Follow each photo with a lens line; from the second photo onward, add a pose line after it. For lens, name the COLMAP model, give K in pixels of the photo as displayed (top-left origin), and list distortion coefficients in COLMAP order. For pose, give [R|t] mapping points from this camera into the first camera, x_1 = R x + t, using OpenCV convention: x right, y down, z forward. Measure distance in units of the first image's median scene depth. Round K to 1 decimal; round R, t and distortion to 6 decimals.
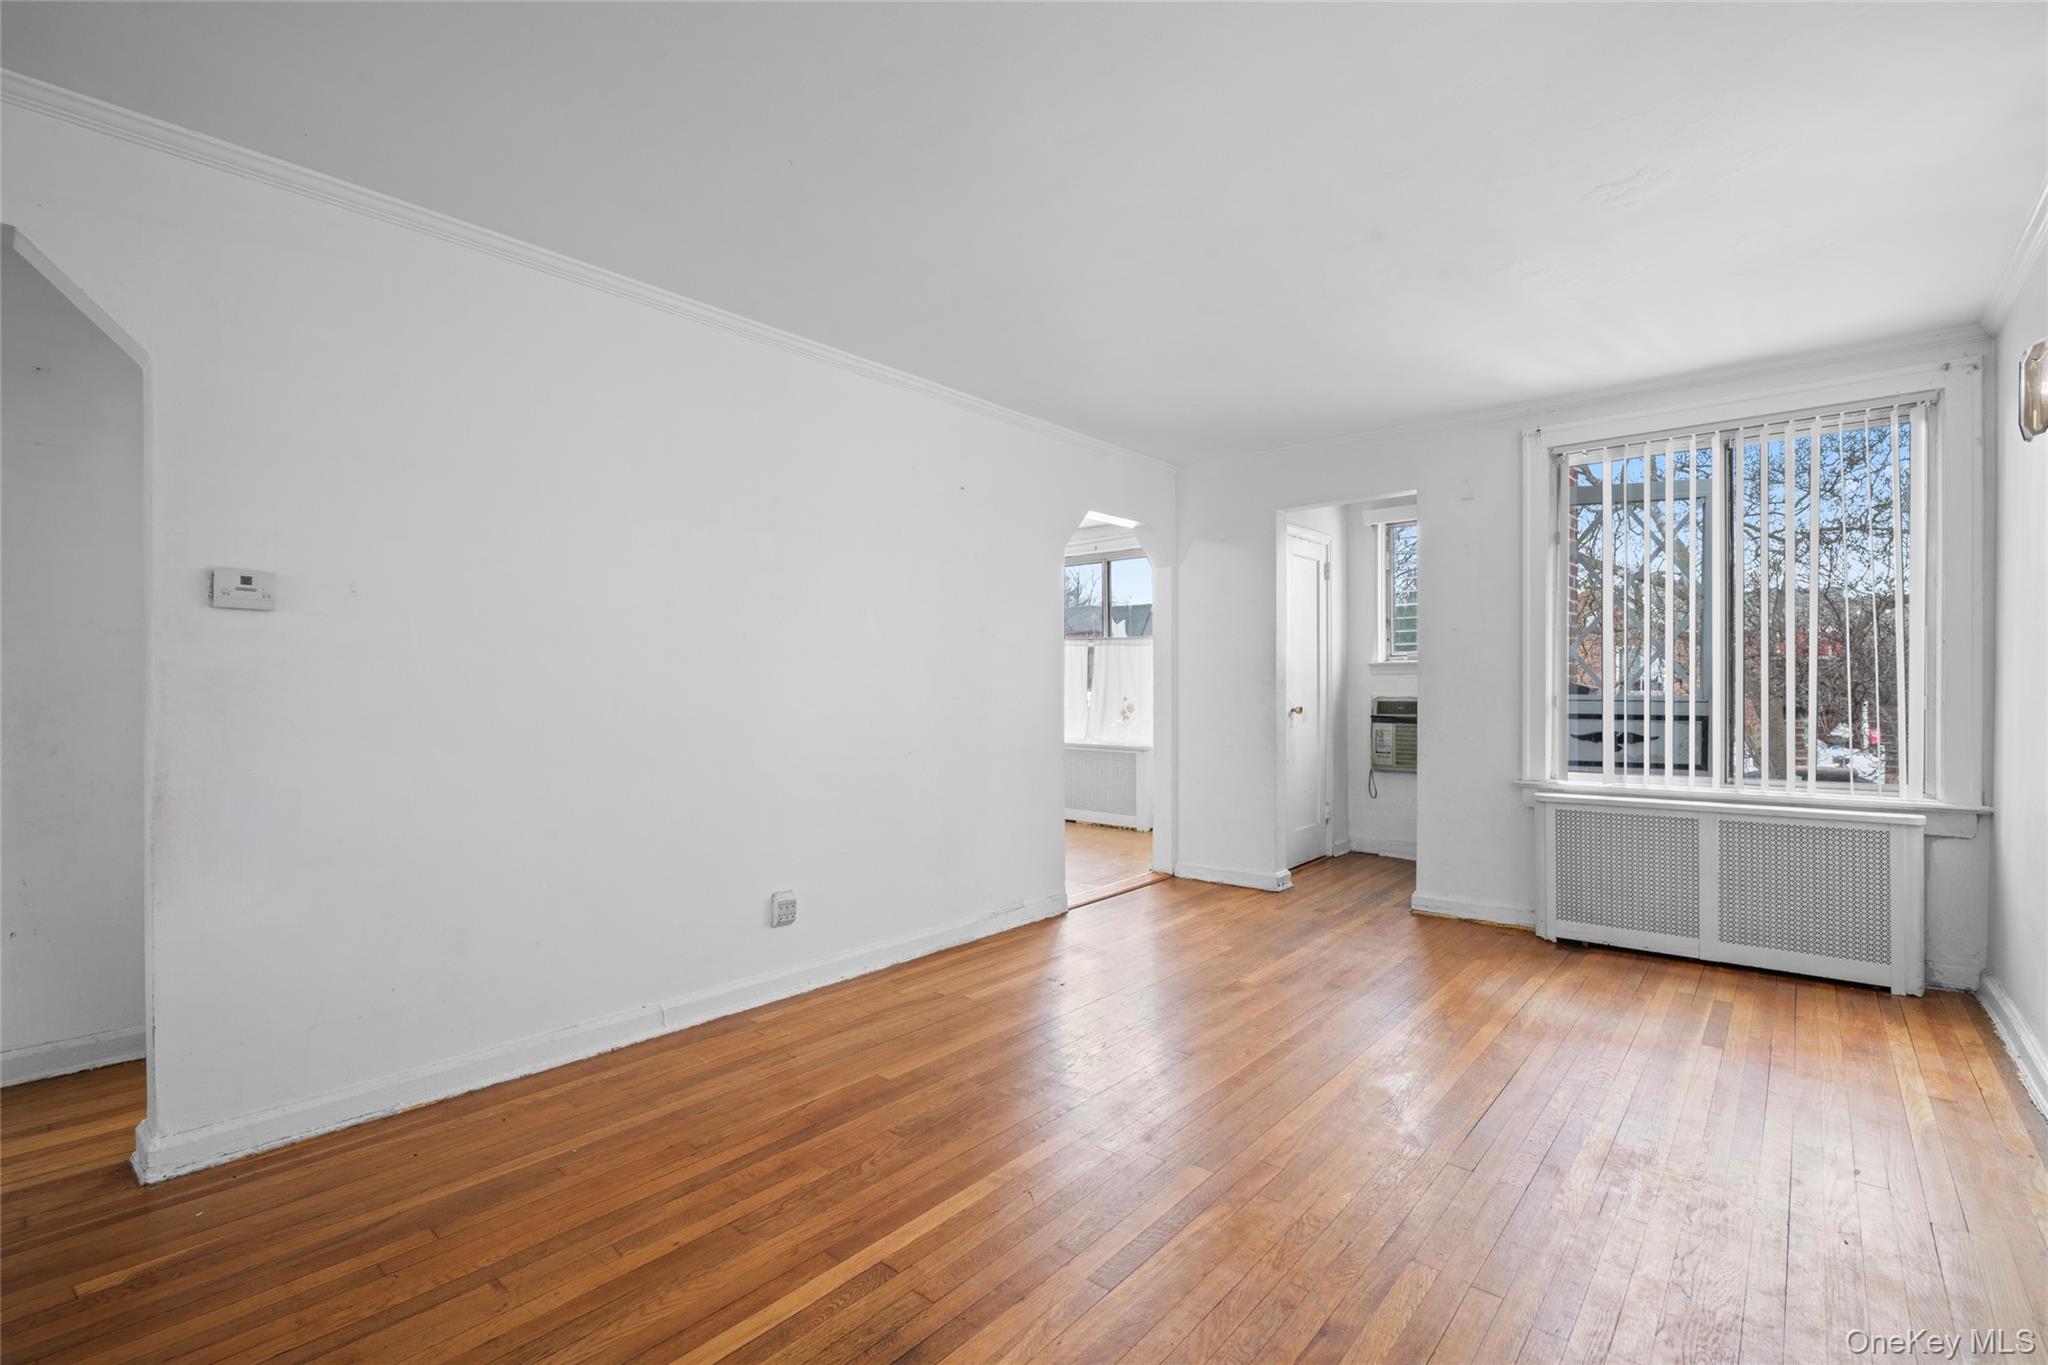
lens RADIAL K [[949.9, 0, 1026.6], [0, 949.9, 685.1], [0, 0, 1]] dist [-0.003755, -0.000428]
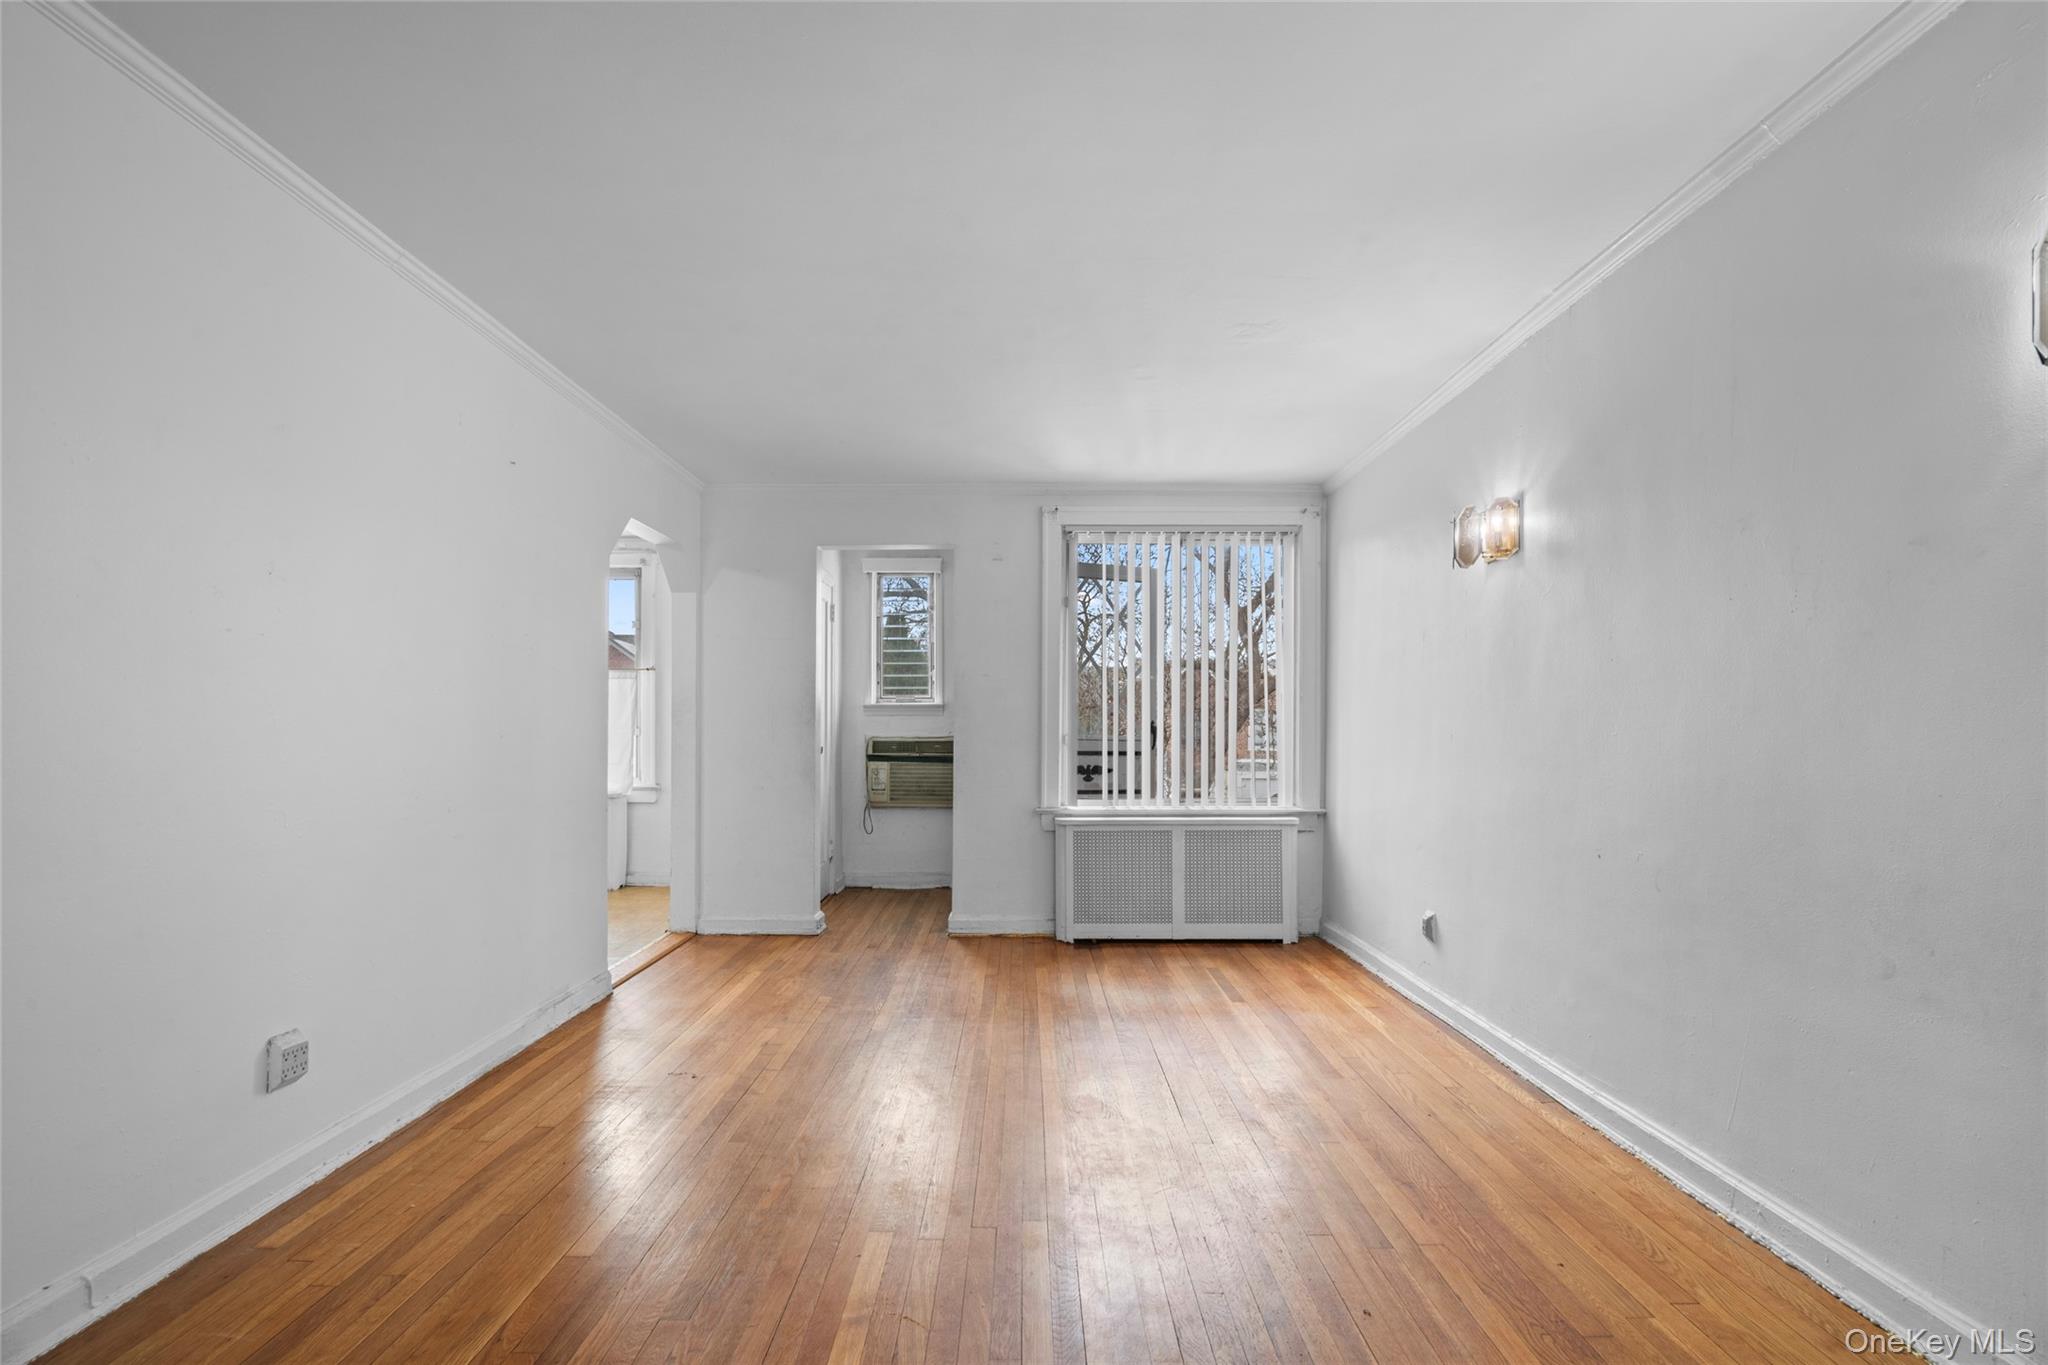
lens RADIAL K [[923.0, 0, 1036.4], [0, 923.0, 729.8], [0, 0, 1]] dist [0.000933, -0.006015]
pose [[0.755531, 0.006031, 0.655086, -0.247452], [-0.006943, 0.999975, -0.001199, 0.006509], [-0.655077, -0.003642, 0.755554, 0.168325]]
